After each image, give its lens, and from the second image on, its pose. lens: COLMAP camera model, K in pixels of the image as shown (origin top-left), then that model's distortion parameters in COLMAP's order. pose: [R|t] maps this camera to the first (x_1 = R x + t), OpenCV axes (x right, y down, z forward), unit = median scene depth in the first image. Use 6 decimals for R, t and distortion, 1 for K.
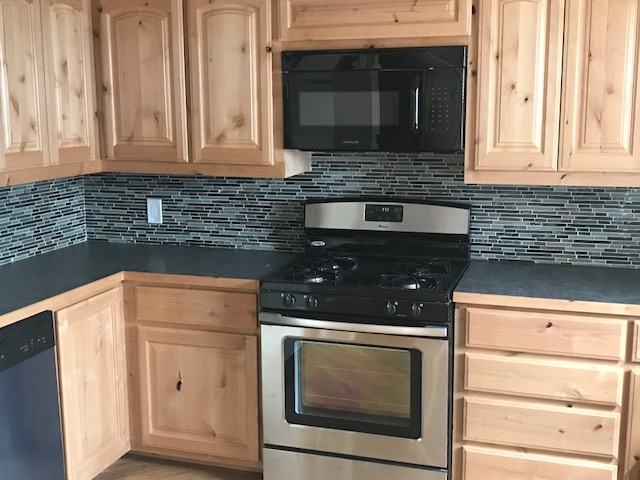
lens RADIAL K [[799.5, 0, 319.7], [0, 799.5, 237.8], [0, 0, 1]] dist [0.058487, 0.000000]
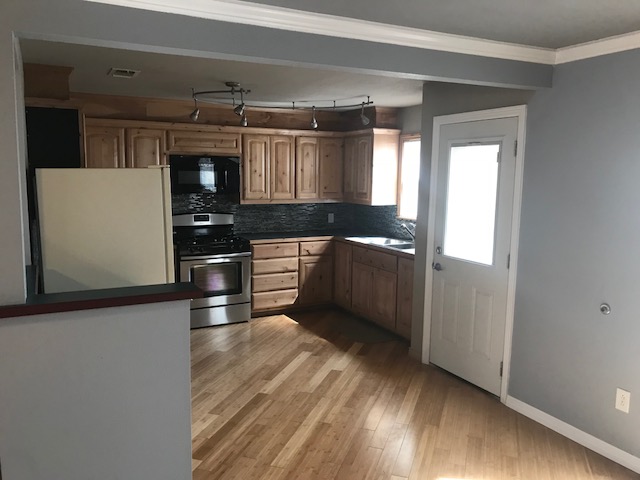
lens RADIAL K [[523.8, 0, 319.3], [0, 523.8, 241.5], [0, 0, 1]] dist [-0.004261, -0.002732]
pose [[0.694848, -0.074508, 0.715287, -1.009789], [0.107792, 0.994173, -0.001154, 0.100710], [-0.711032, 0.077905, 0.698830, -0.512905]]
